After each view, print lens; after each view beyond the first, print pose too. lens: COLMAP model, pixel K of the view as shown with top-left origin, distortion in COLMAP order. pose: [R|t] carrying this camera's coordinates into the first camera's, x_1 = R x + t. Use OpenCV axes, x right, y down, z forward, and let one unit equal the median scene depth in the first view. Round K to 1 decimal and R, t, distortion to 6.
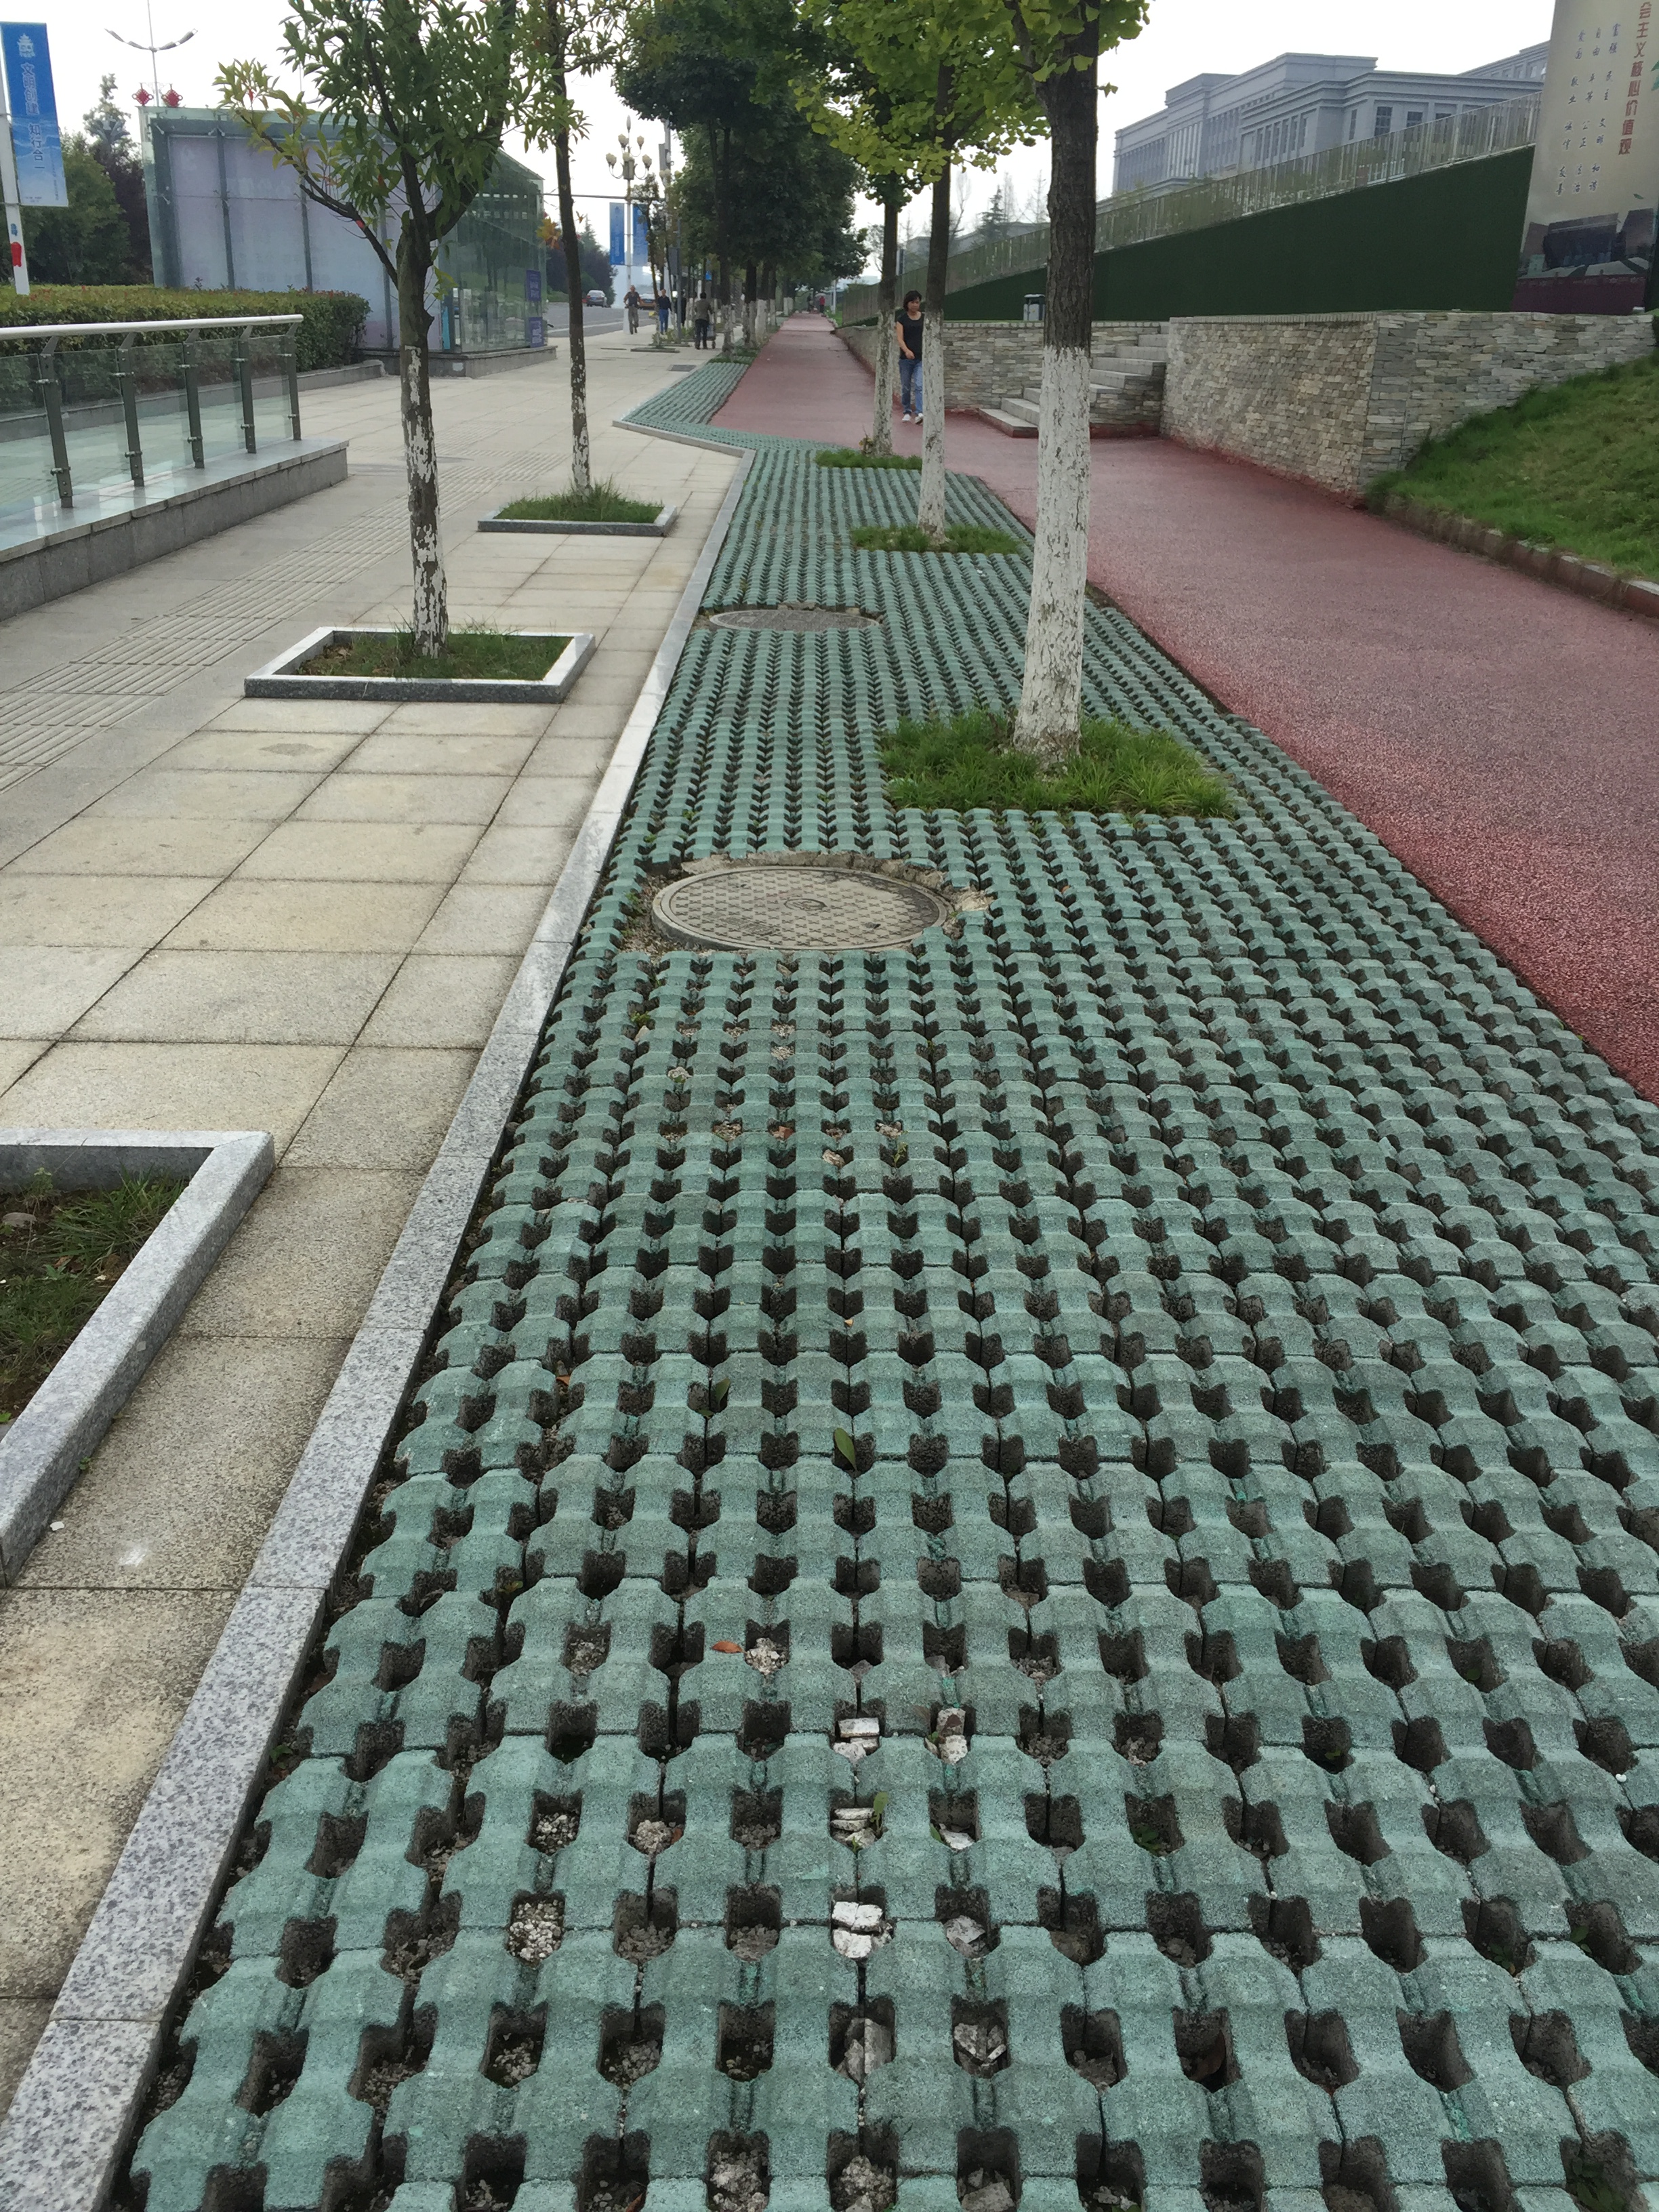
lens RADIAL K [[1846.9, 0, 830.7], [0, 1846.9, 1101.4], [0, 0, 1]] dist [0.046330, -0.039788]
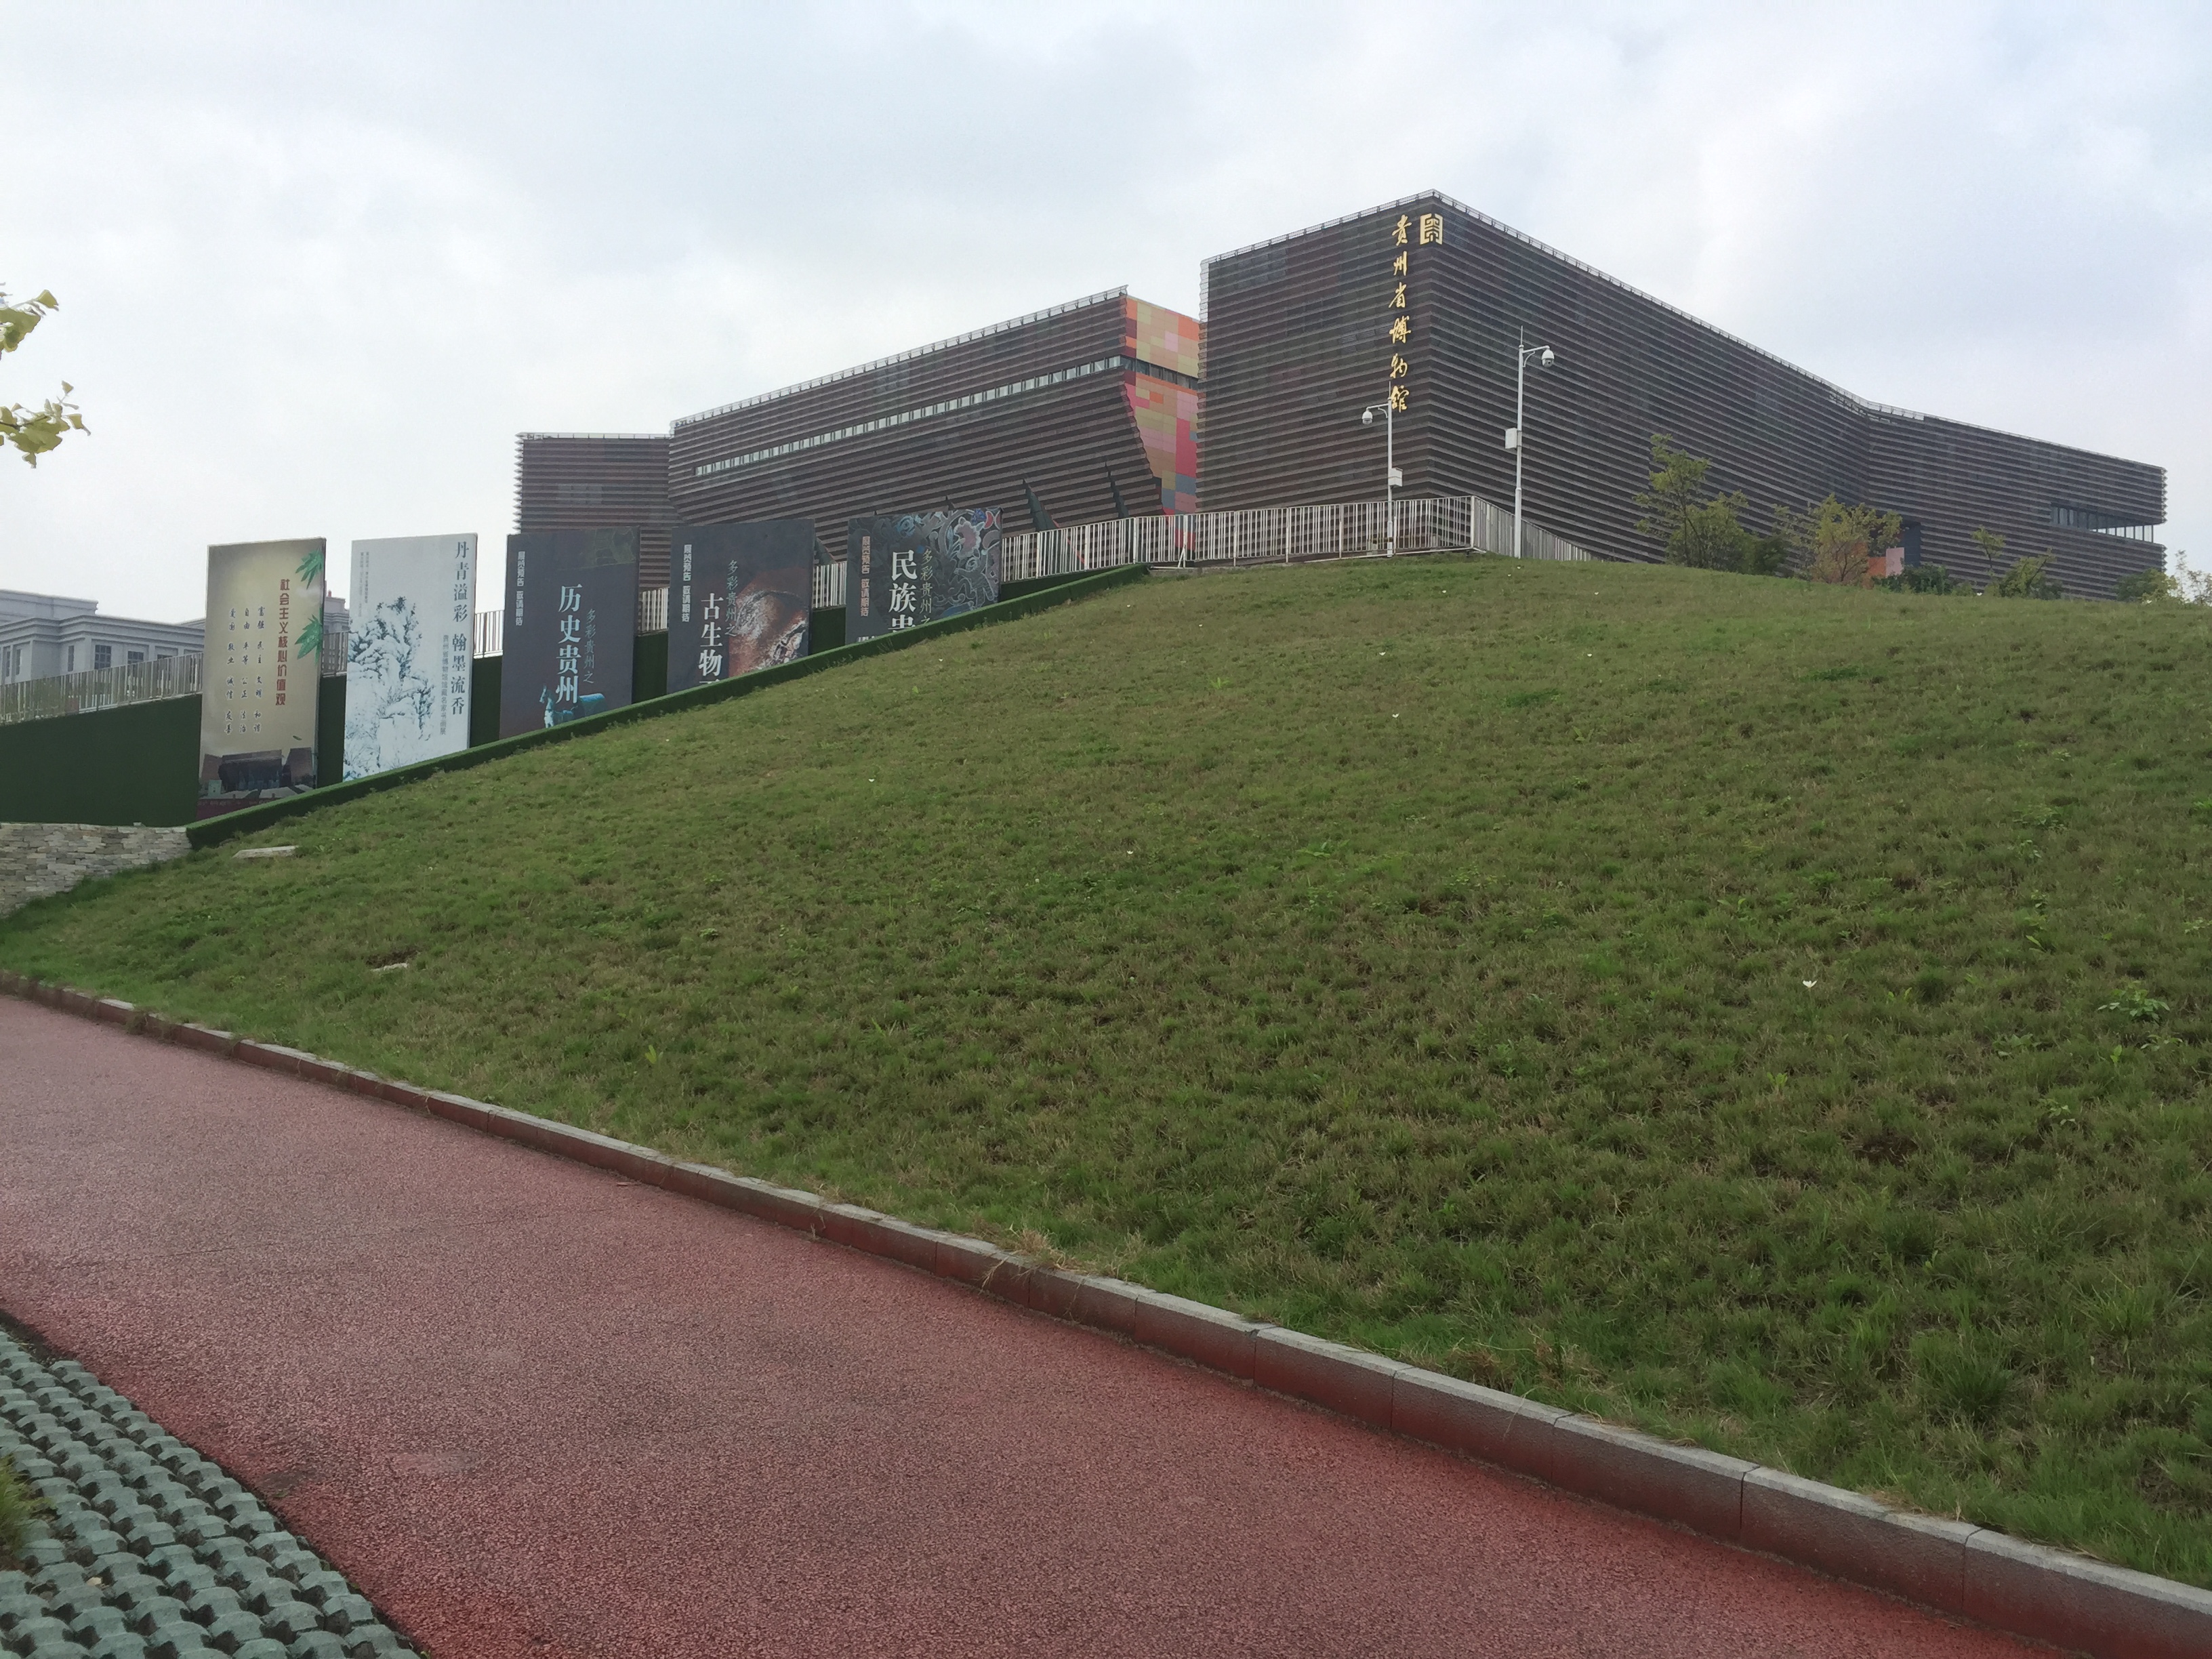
lens RADIAL K [[1846.9, 0, 1097.0], [0, 1846.9, 825.7], [0, 0, 1]] dist [0.046330, -0.039788]
pose [[0.736359, 0.005797, 0.676566, 0.019623], [0.258646, 0.921602, -0.289400, 0.132708], [-0.625202, 0.388093, 0.677131, -0.310914]]
